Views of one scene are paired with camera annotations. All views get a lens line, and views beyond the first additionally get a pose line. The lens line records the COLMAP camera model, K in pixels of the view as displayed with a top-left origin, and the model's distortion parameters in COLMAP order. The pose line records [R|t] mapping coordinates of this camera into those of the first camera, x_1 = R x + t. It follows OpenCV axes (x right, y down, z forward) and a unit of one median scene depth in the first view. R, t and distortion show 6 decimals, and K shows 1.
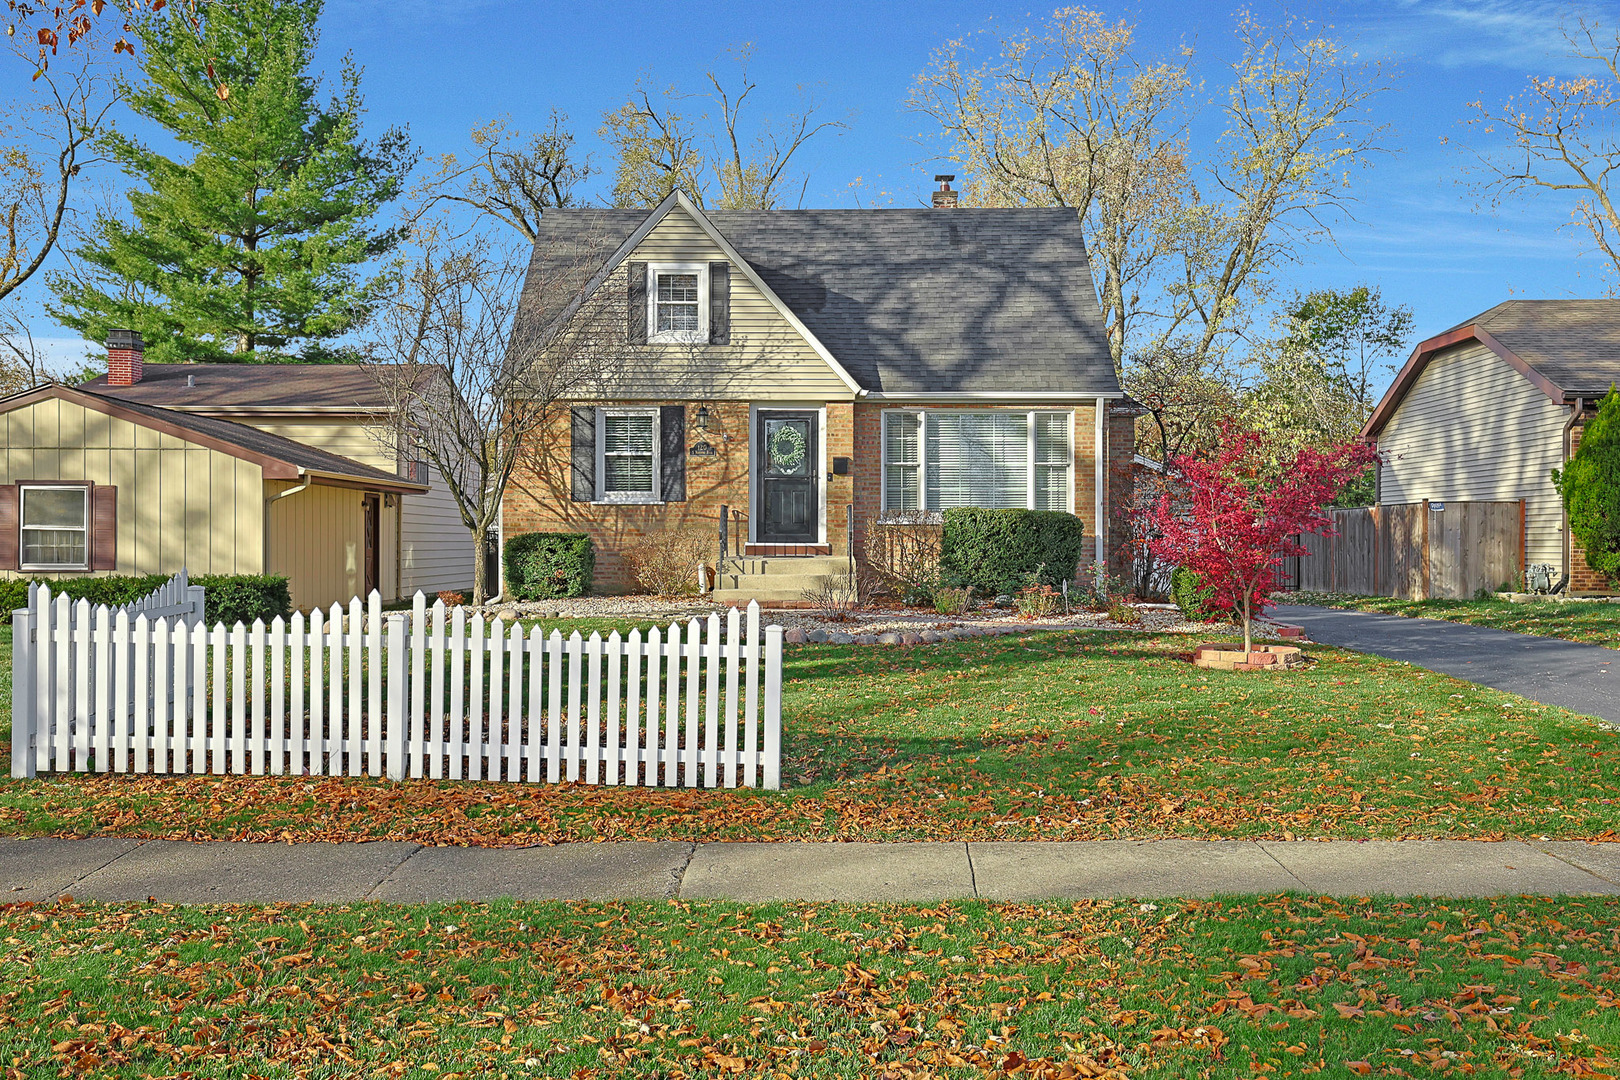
lens RADIAL K [[775.9, 0, 811.3], [0, 775.9, 522.3], [0, 0, 1]] dist [-0.052894, 0.019514]
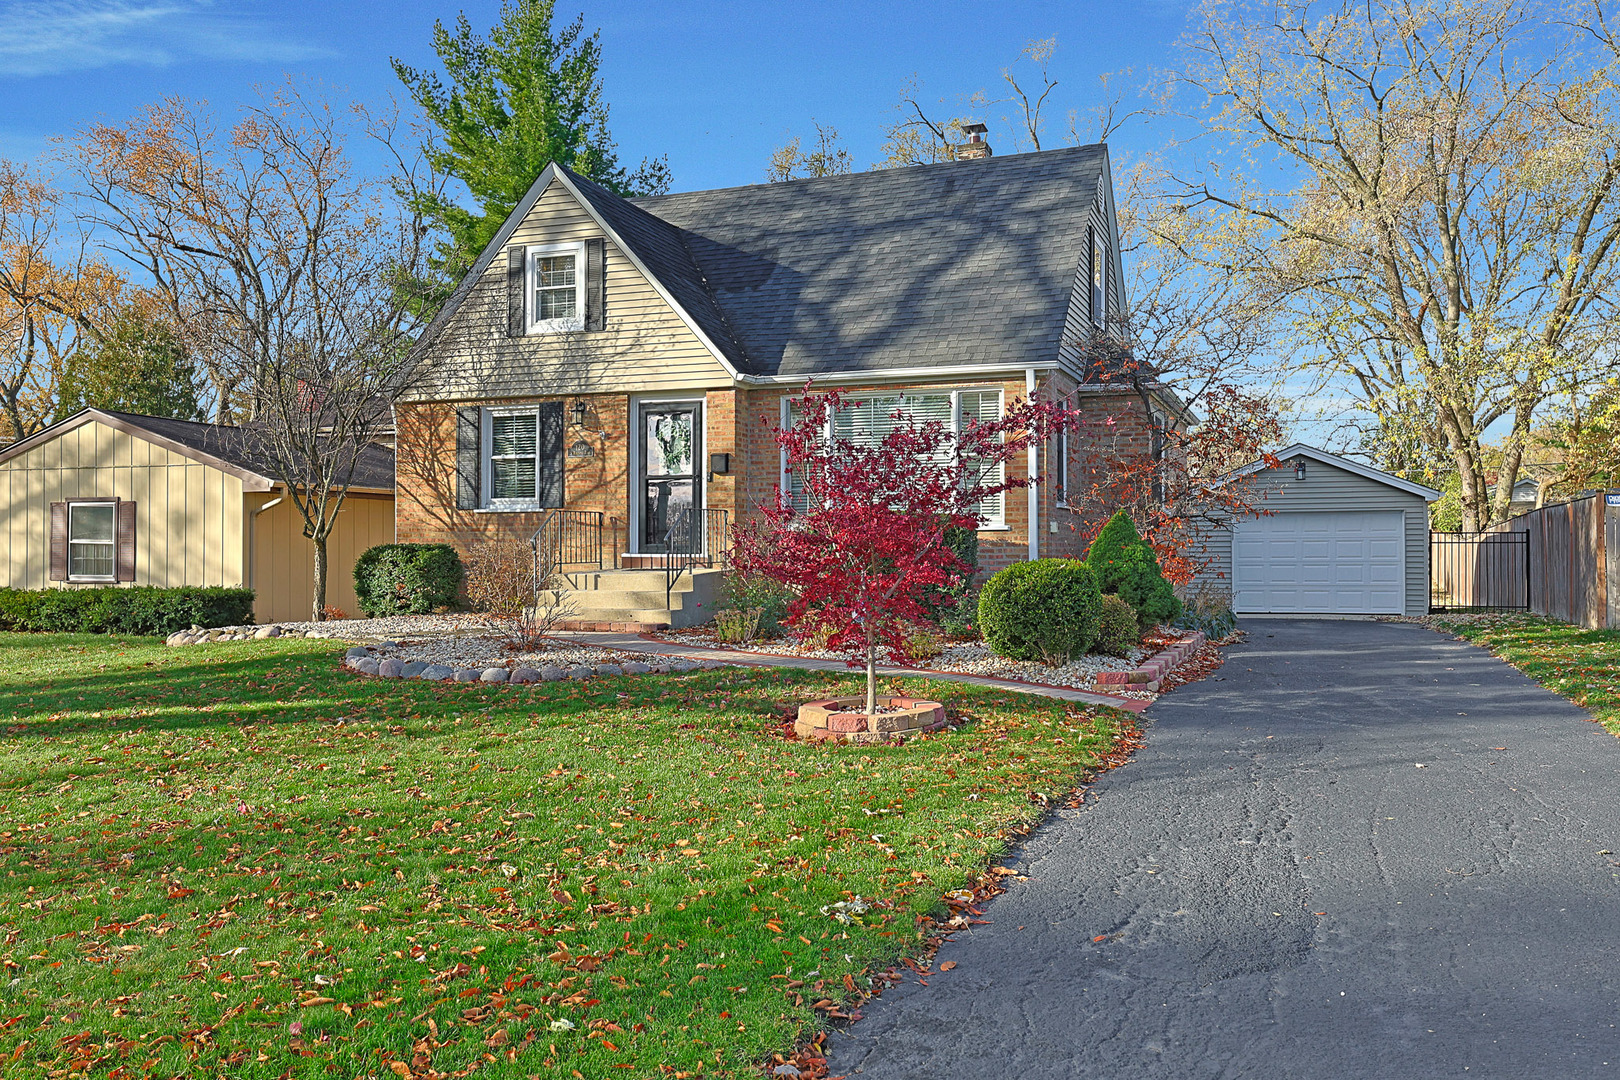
lens RADIAL K [[801.2, 0, 810.2], [0, 801.2, 512.2], [0, 0, 1]] dist [-0.002064, 0.000022]
pose [[0.976232, -0.013563, -0.216302, 0.317318], [0.009148, 0.999729, -0.021403, 0.001041], [0.216534, 0.018915, 0.976092, 0.154090]]
